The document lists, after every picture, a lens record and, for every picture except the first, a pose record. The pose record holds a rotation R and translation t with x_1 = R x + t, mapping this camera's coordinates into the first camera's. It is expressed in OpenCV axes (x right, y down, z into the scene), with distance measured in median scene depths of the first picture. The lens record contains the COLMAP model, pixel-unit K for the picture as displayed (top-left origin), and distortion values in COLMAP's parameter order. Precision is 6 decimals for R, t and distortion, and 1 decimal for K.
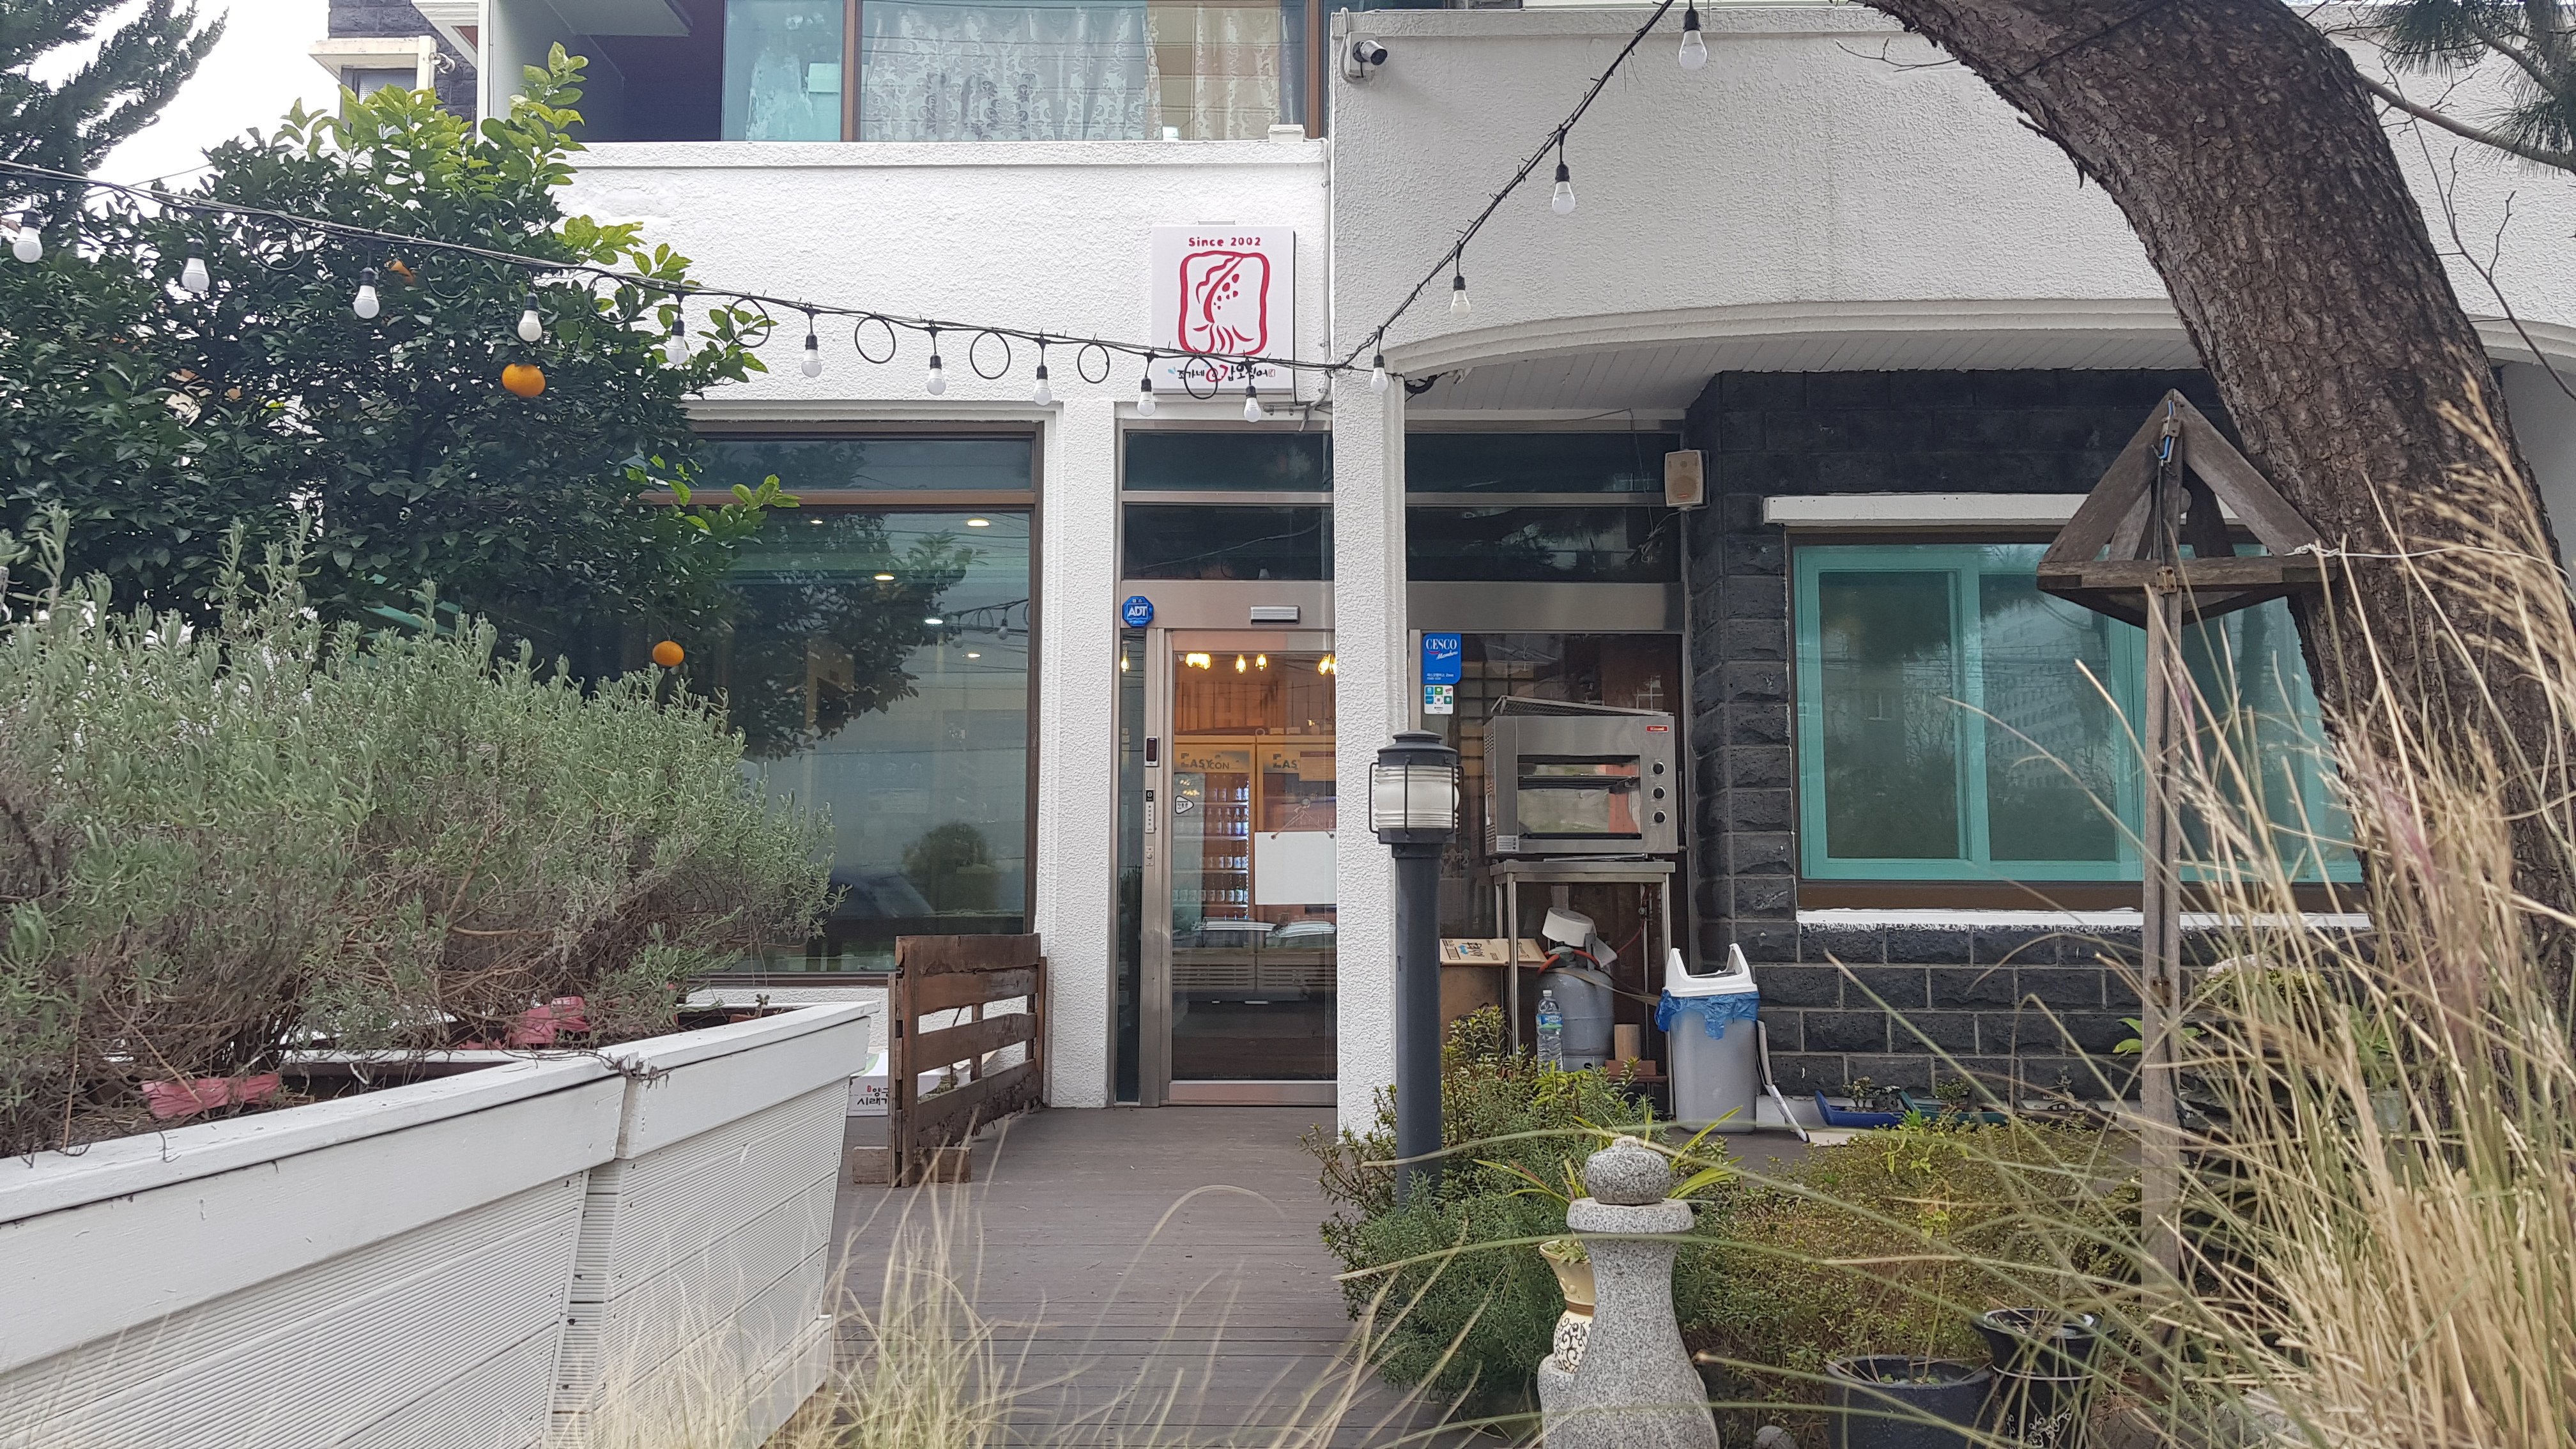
lens RADIAL K [[1956.9, 0, 1283.0], [0, 1956.9, 737.9], [0, 0, 1]] dist [0.012297, -0.002050]
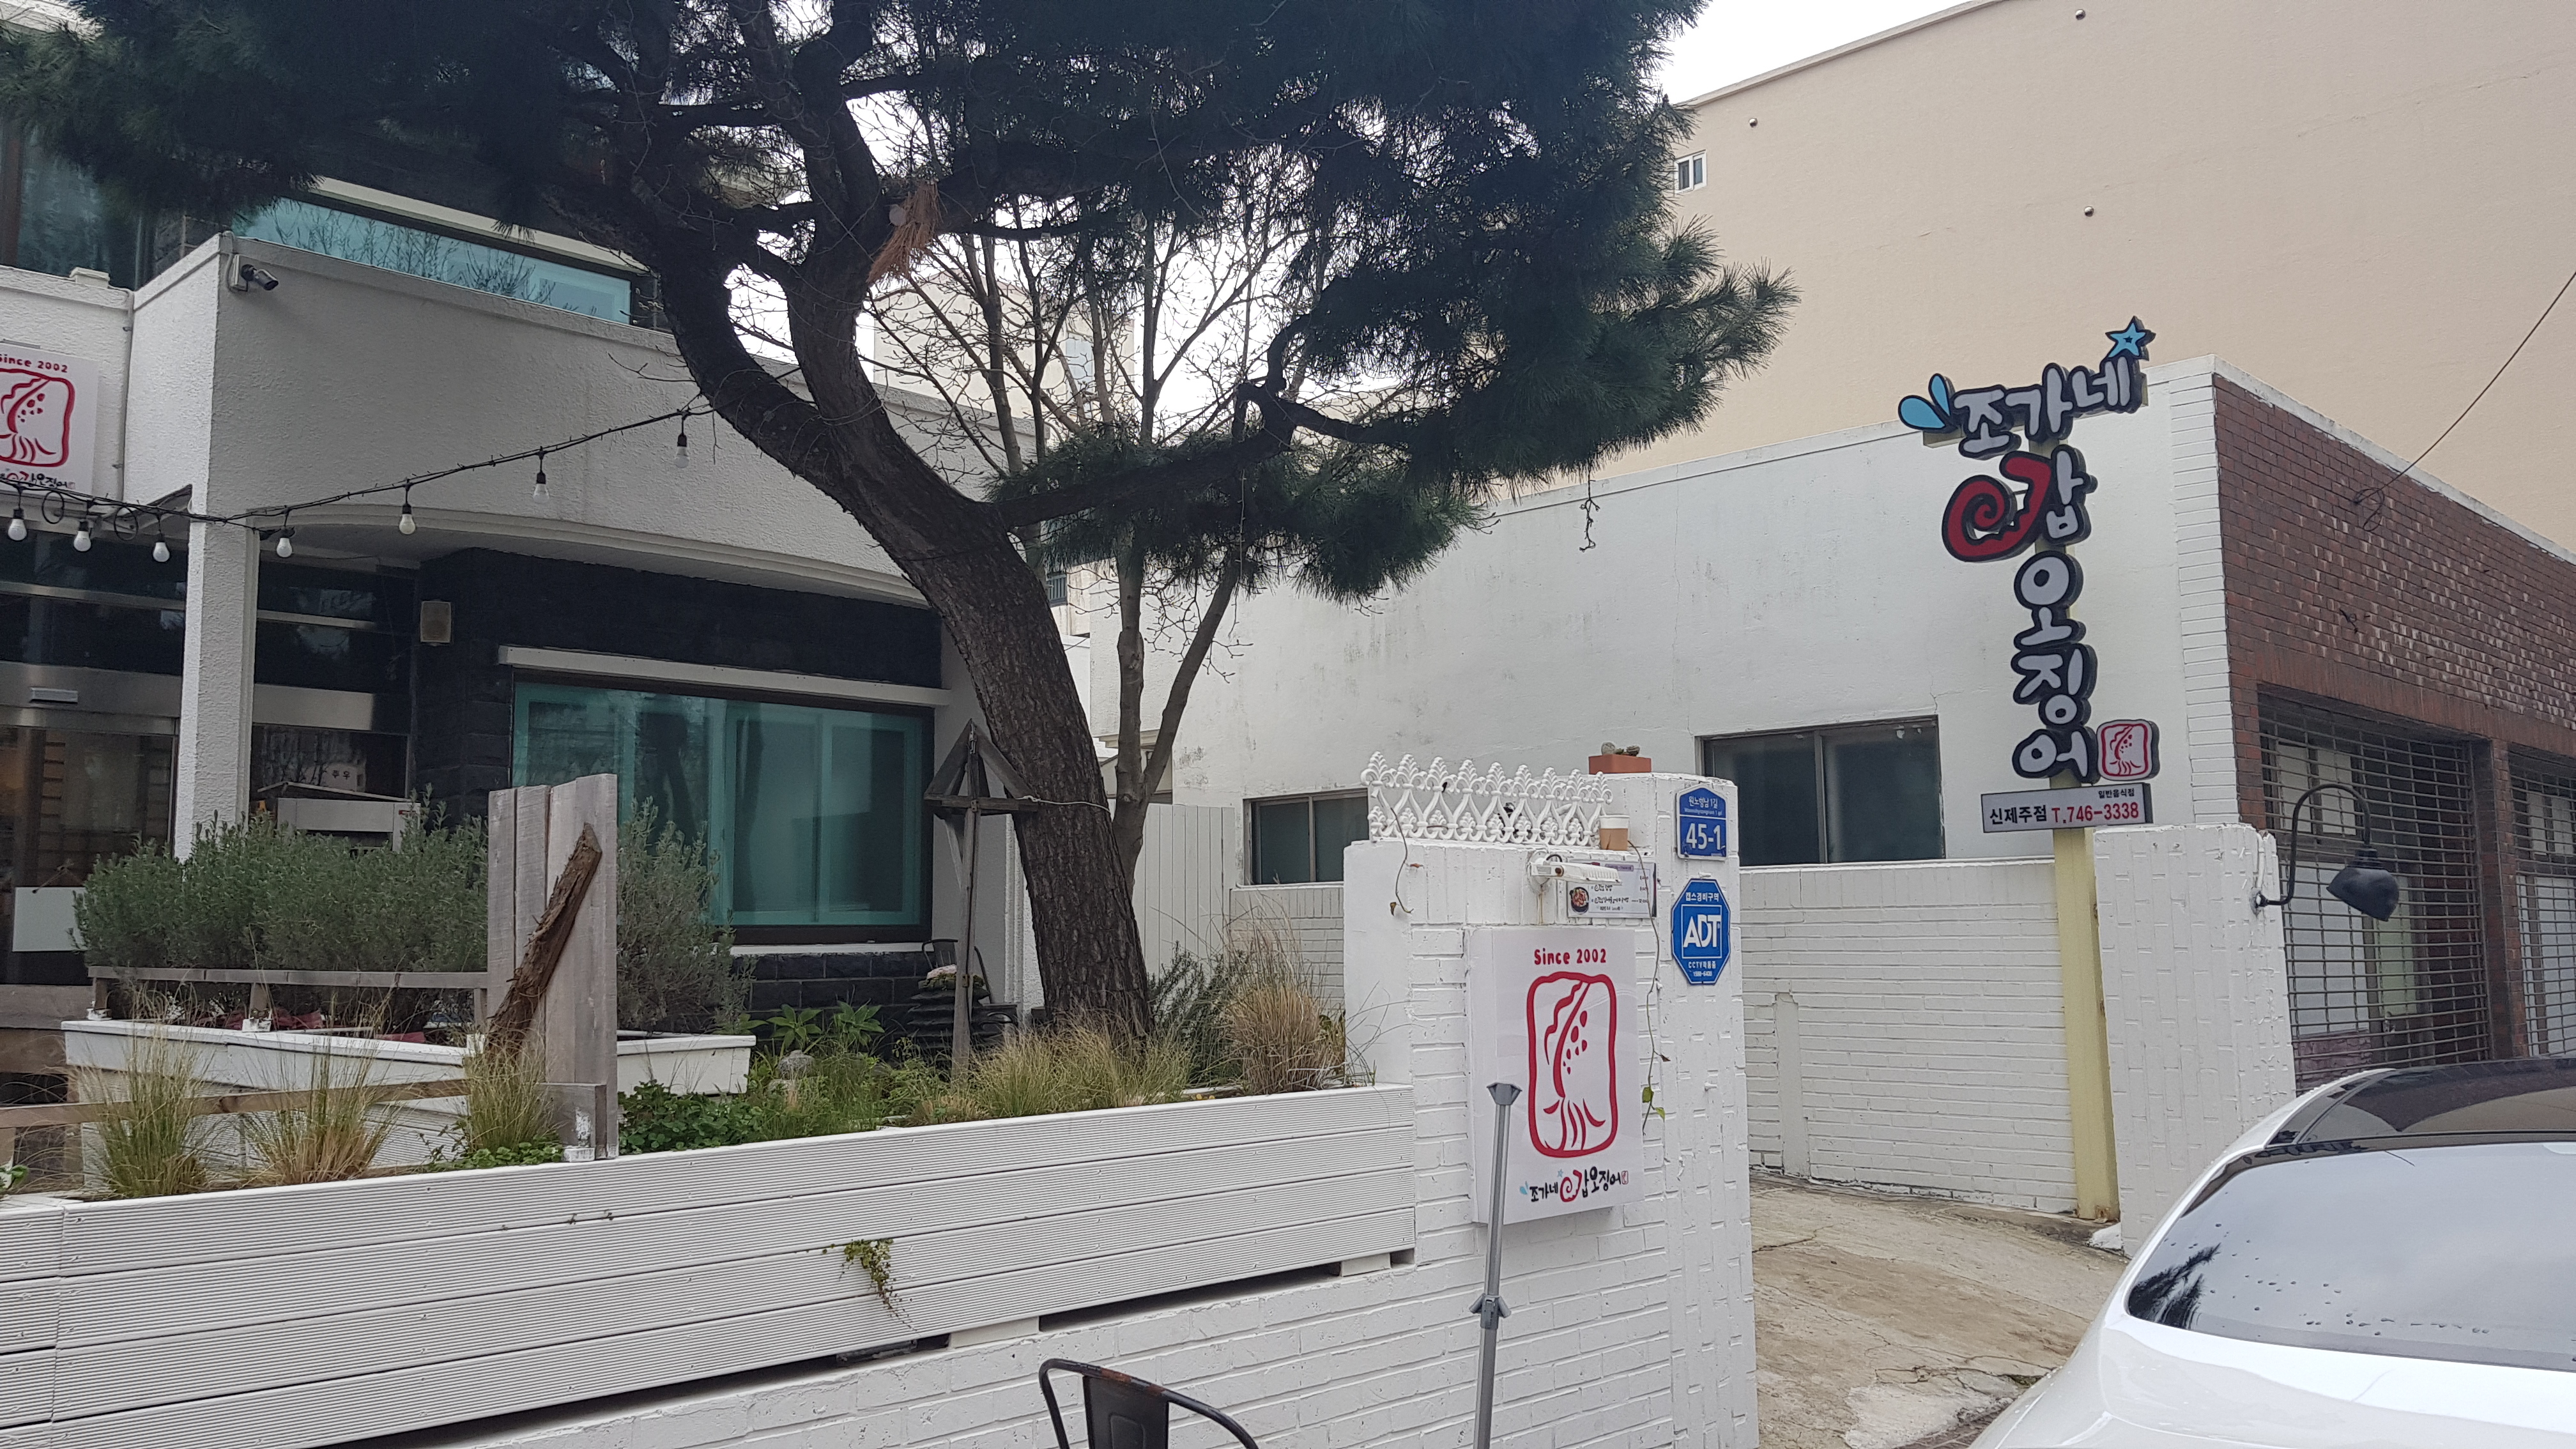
lens RADIAL K [[1956.9, 0, 1285.4], [0, 1956.9, 722.6], [0, 0, 1]] dist [0.012297, -0.002050]
pose [[0.673504, 0.074430, 0.735427, -0.375528], [-0.053198, 0.997218, -0.052206, -0.026550], [-0.737267, -0.003962, 0.675590, -0.313844]]
